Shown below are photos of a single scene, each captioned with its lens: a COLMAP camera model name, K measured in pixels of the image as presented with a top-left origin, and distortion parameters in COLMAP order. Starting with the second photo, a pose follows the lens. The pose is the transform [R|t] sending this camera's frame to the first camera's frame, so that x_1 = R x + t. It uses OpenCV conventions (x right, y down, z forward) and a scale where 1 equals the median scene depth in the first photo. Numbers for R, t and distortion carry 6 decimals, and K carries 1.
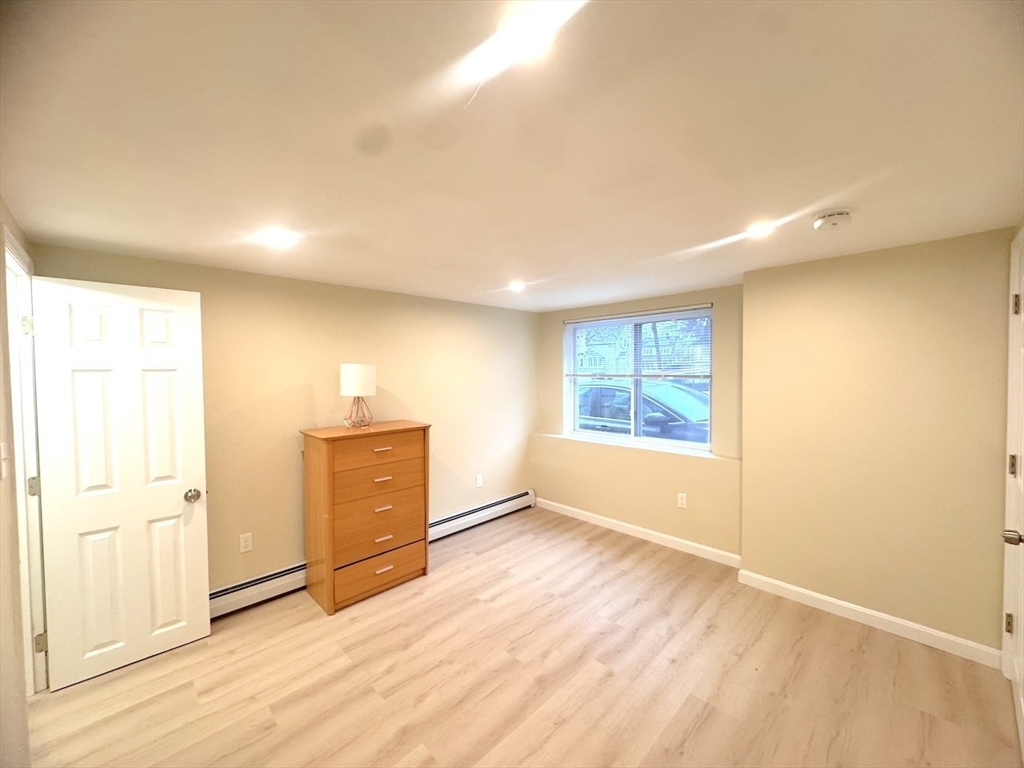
lens RADIAL K [[407.9, 0, 512.5], [0, 407.9, 385.6], [0, 0, 1]] dist [-0.001208, 0.000838]
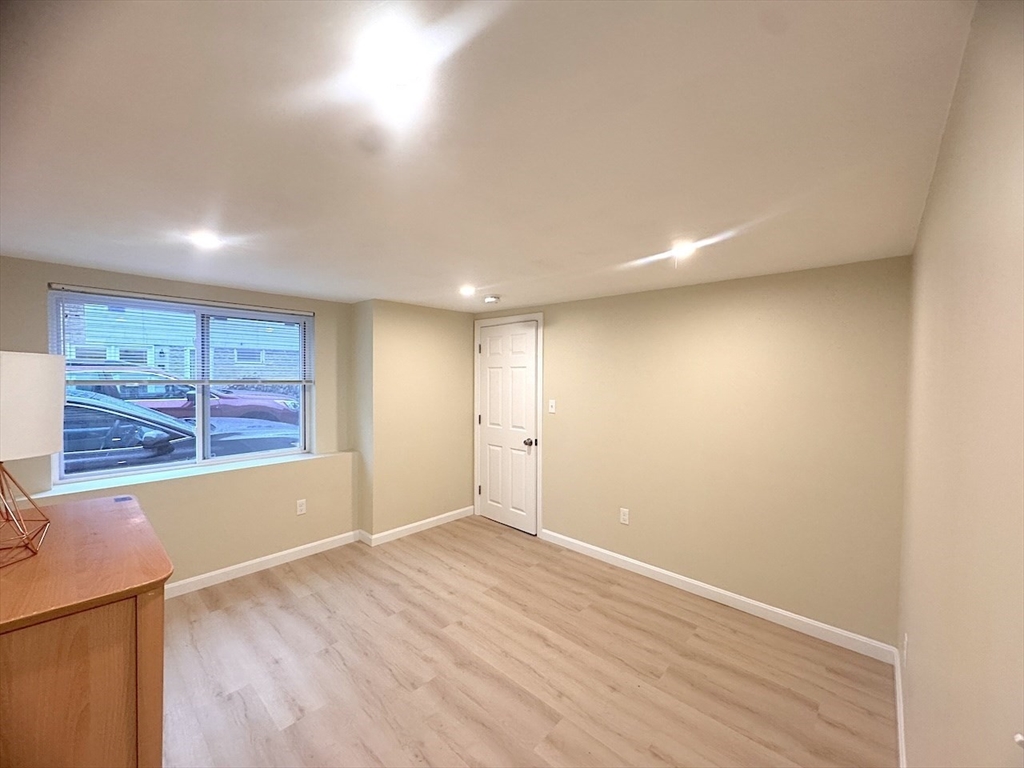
lens RADIAL K [[407.9, 0, 509.7], [0, 407.9, 383.0], [0, 0, 1]] dist [-0.001208, 0.000838]
pose [[-0.049439, -0.013209, 0.998690, -0.726977], [0.026074, 0.999555, 0.014511, -0.025582], [-0.998437, 0.026757, -0.049073, 0.650766]]
